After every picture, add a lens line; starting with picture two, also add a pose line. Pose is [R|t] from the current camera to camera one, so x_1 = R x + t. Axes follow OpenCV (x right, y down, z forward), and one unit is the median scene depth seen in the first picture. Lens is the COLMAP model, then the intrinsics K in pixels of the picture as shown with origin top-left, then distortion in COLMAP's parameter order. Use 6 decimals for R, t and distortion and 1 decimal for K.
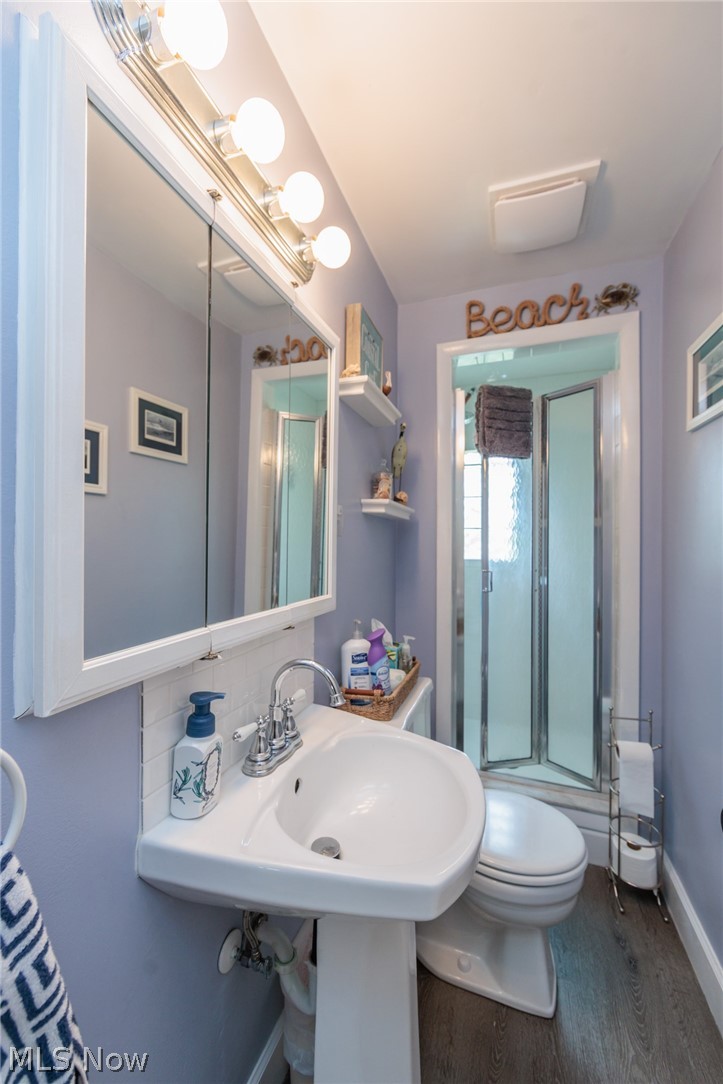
lens RADIAL K [[423.6, 0, 361.5], [0, 423.6, 542.0], [0, 0, 1]] dist [-0.002387, -0.000103]
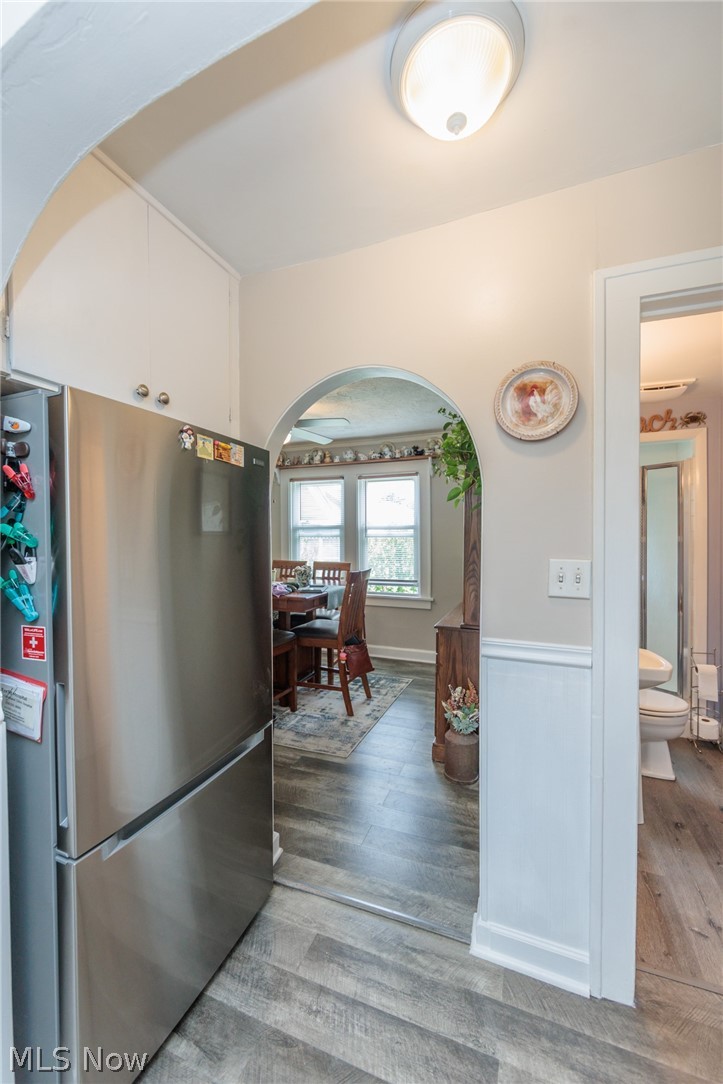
lens RADIAL K [[430.4, 0, 361.5], [0, 430.4, 542.0], [0, 0, 1]] dist [-0.002330, -0.000094]
pose [[0.999589, -0.009953, -0.026897, -0.760570], [0.010240, 0.999892, 0.010531, -0.093747], [0.026789, -0.010802, 0.999583, -0.864971]]
